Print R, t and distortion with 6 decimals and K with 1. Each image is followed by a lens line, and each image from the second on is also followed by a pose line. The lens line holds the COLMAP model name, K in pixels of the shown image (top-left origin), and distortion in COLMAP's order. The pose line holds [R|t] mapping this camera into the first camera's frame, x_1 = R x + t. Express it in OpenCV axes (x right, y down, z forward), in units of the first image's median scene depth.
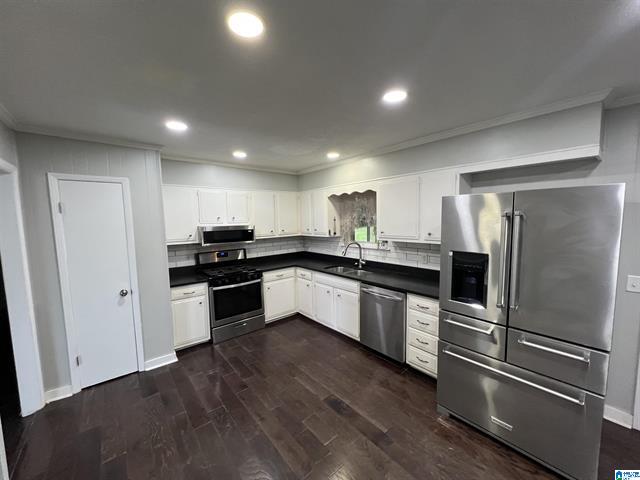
lens RADIAL K [[253.2, 0, 320.0], [0, 253.2, 240.0], [0, 0, 1]] dist [0.002461, 0.000359]
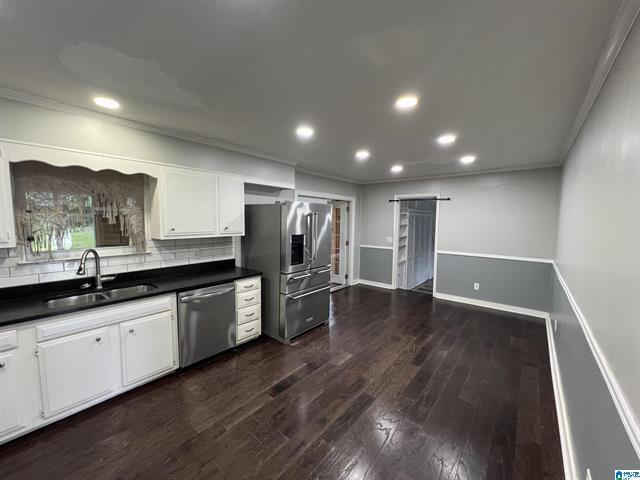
lens RADIAL K [[253.2, 0, 319.5], [0, 253.2, 240.4], [0, 0, 1]] dist [0.002461, 0.000359]
pose [[-0.166120, -0.068755, 0.983706, -0.781200], [0.075471, 0.993754, 0.082203, -0.031884], [-0.983213, 0.087897, -0.159893, 0.771899]]
